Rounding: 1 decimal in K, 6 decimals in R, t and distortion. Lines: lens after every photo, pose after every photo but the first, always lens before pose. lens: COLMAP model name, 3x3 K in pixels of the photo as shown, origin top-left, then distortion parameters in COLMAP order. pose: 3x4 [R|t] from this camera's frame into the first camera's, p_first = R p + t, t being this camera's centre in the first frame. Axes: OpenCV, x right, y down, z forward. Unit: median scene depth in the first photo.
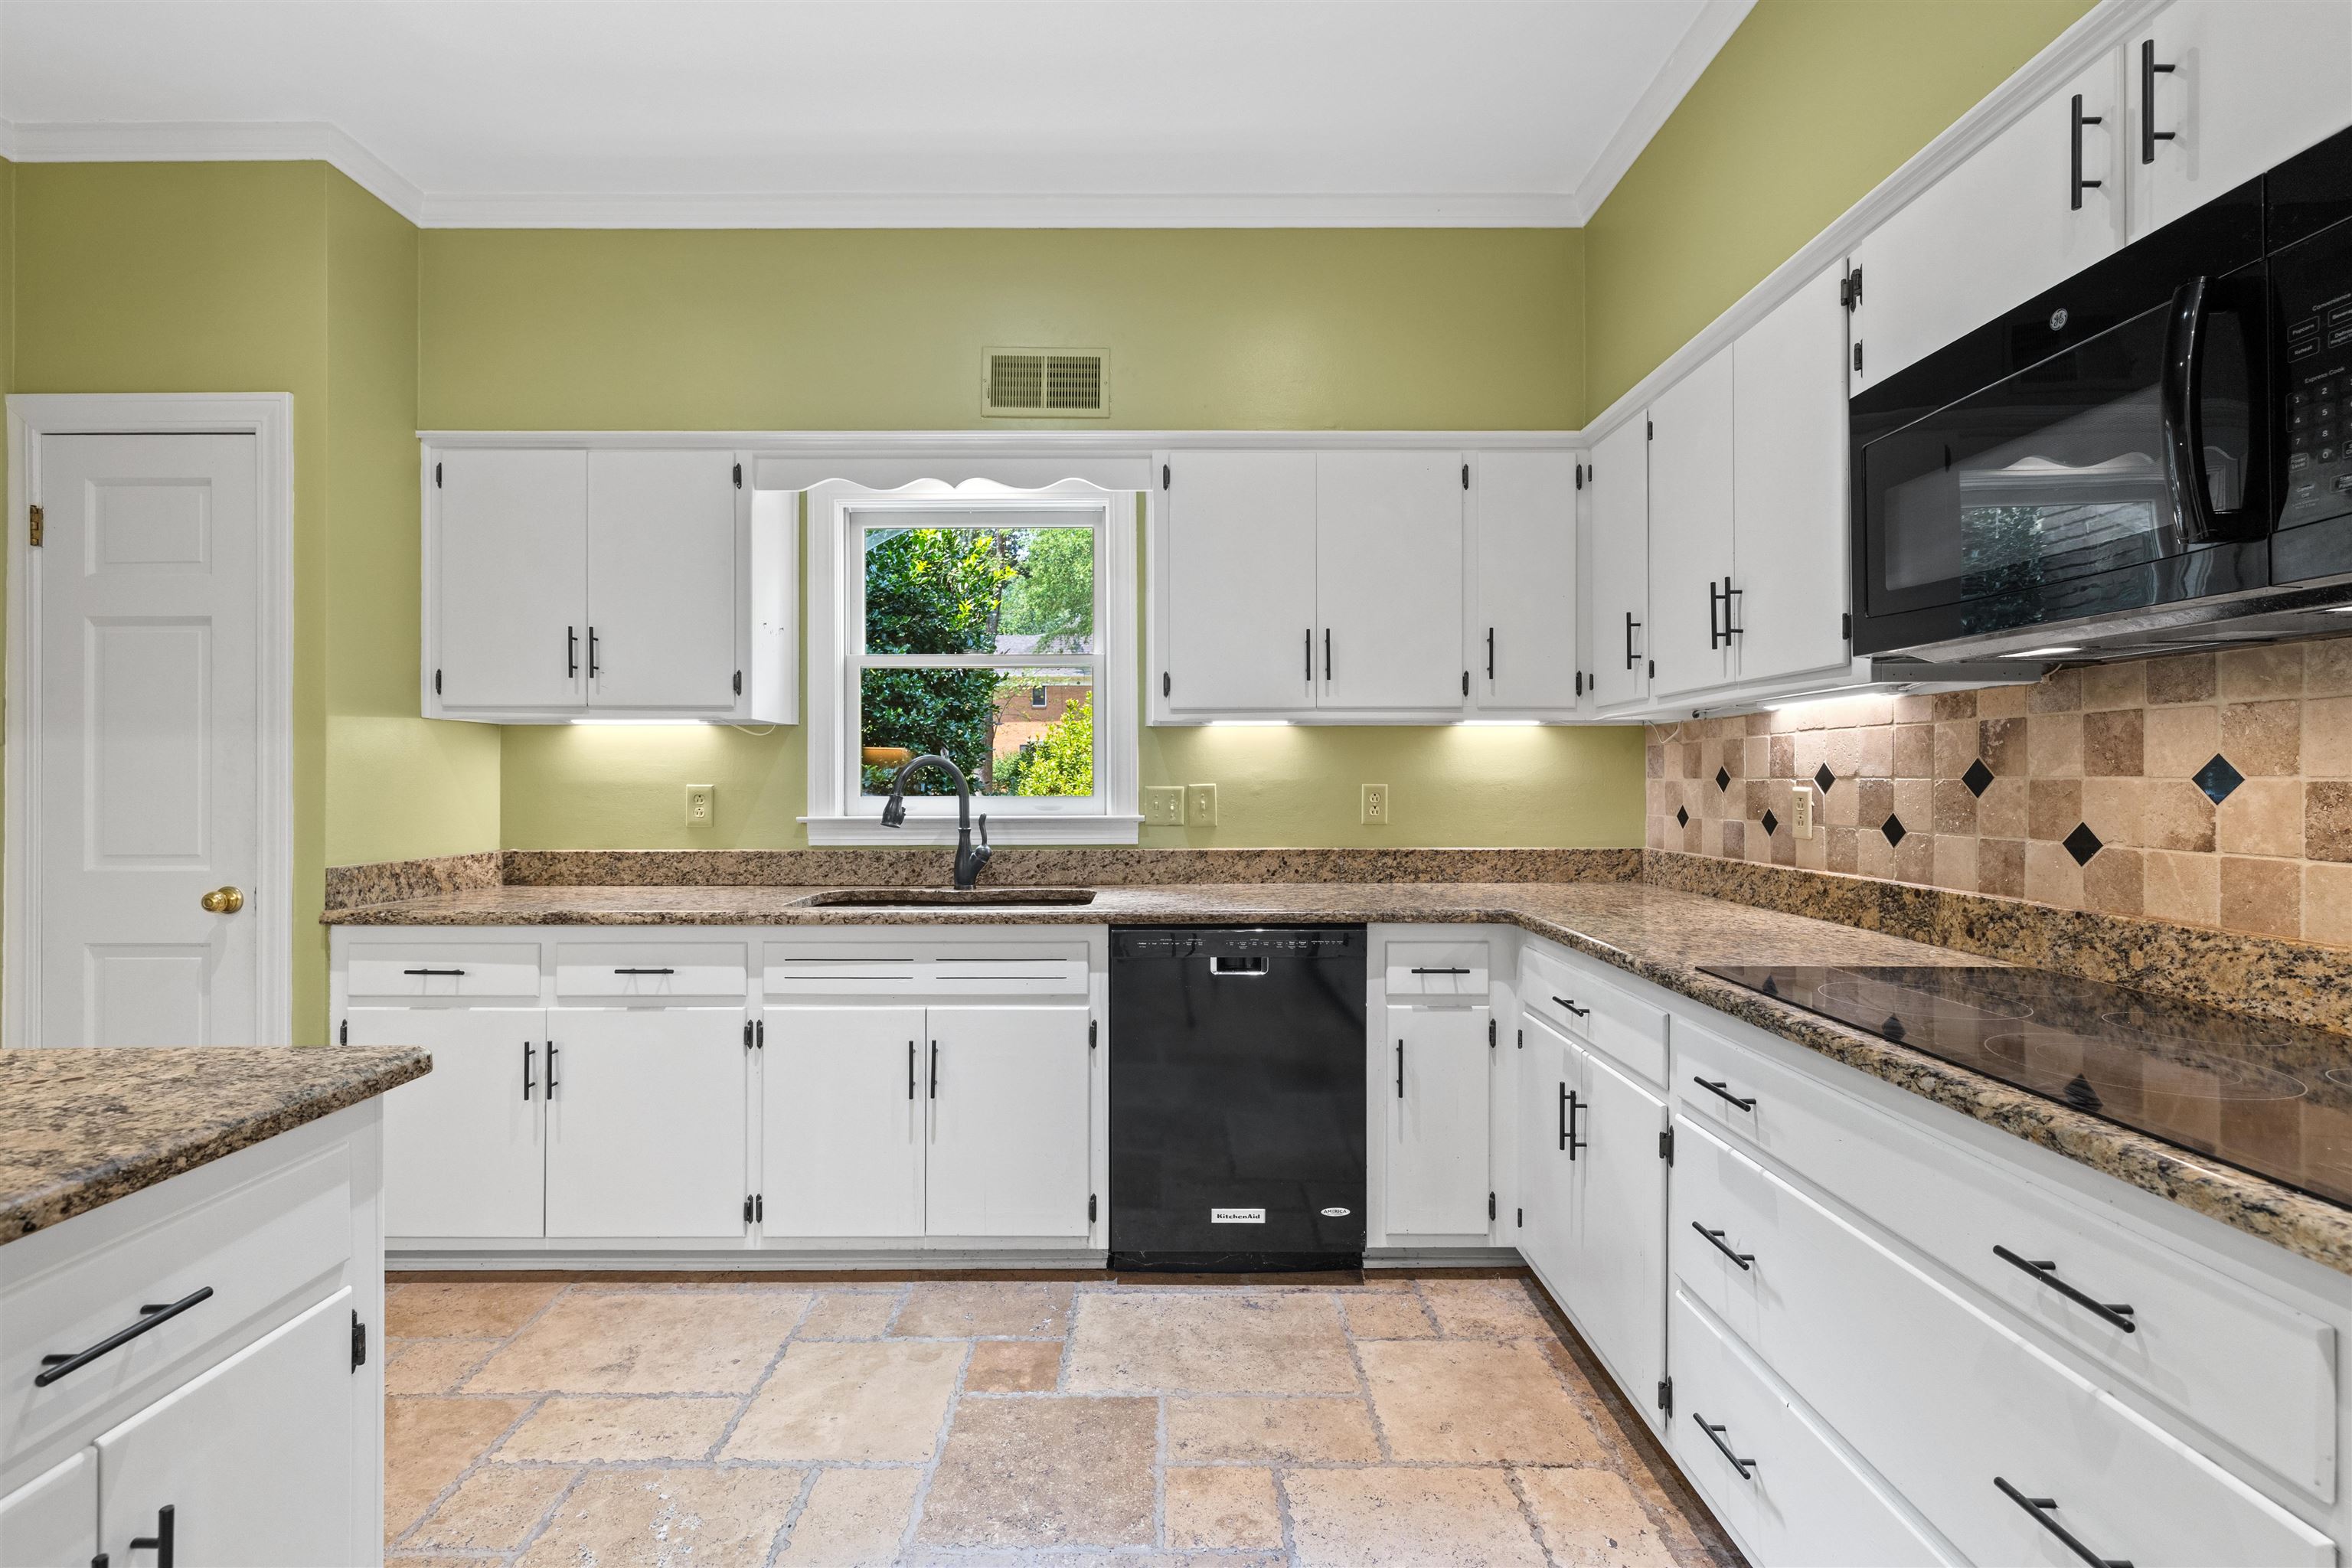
lens RADIAL K [[1024.0, 0, 1179.8], [0, 1024.0, 774.1], [0, 0, 1]] dist [-0.000434, 0.001050]
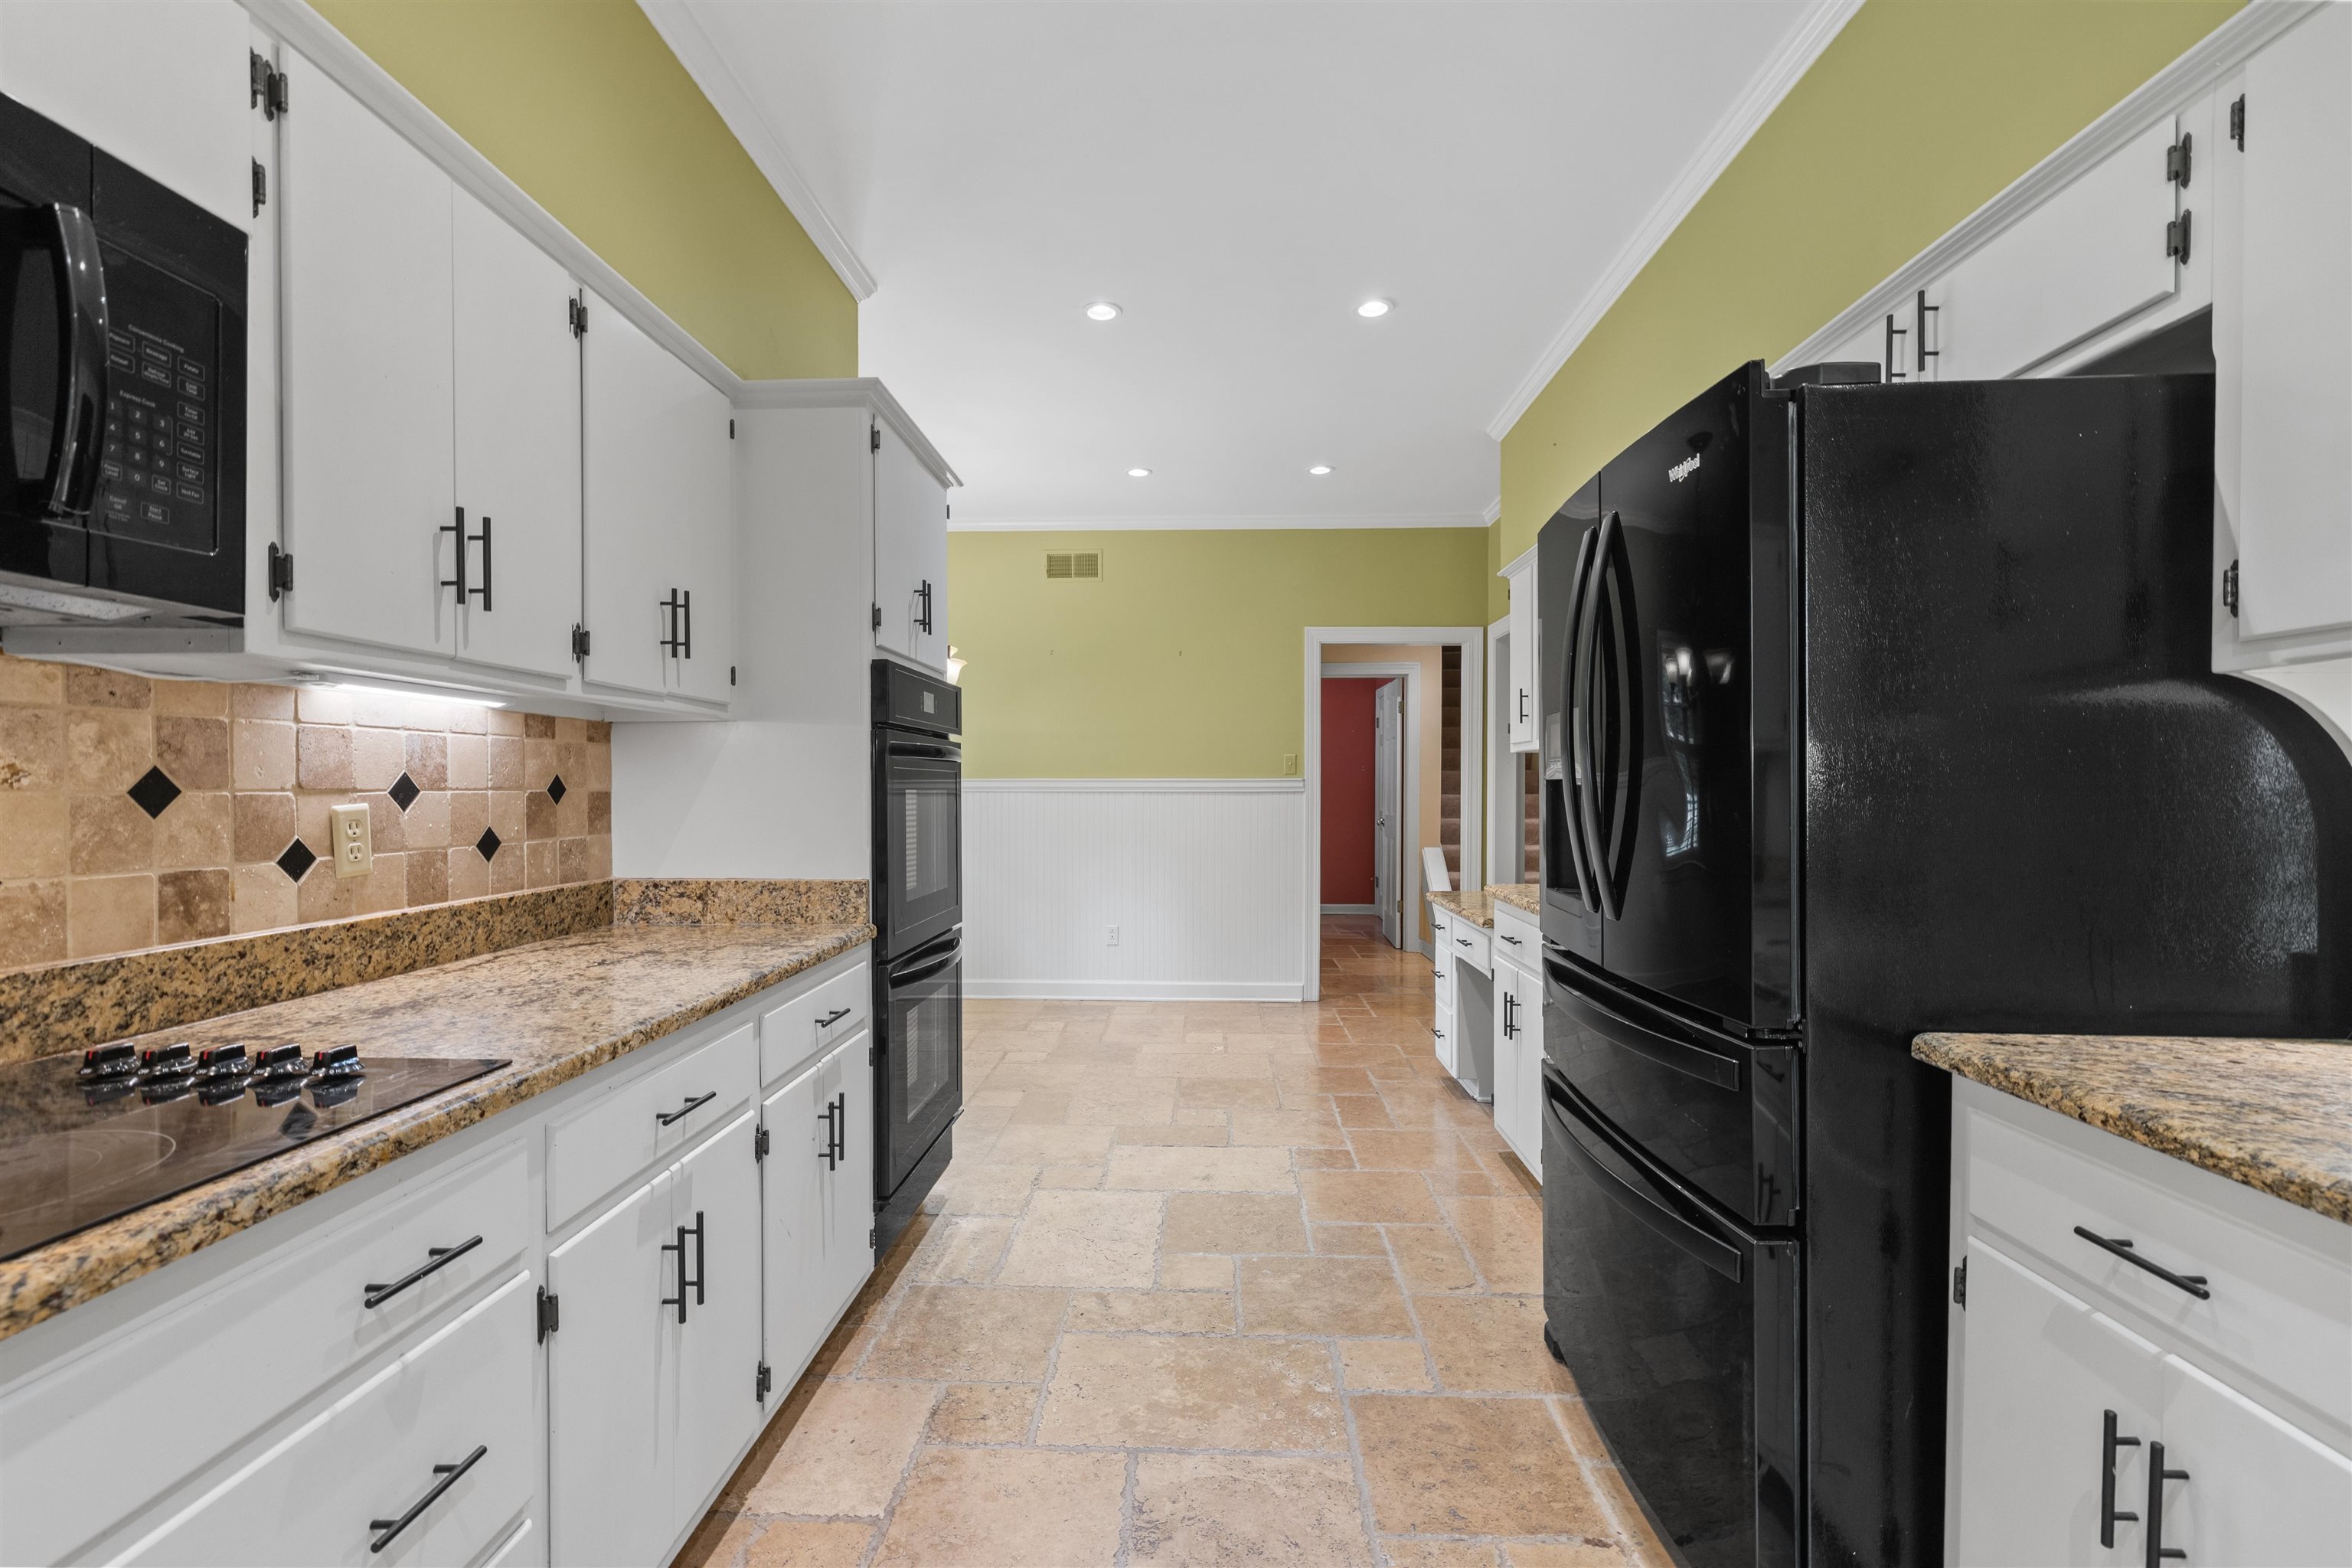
lens RADIAL K [[1024.0, 0, 1179.8], [0, 1024.0, 774.1], [0, 0, 1]] dist [-0.000434, 0.001050]
pose [[-0.999079, -0.002089, 0.042863, 0.013869], [-0.002801, 0.999859, -0.016540, 0.000769], [-0.042822, -0.016645, -0.998944, 0.778745]]
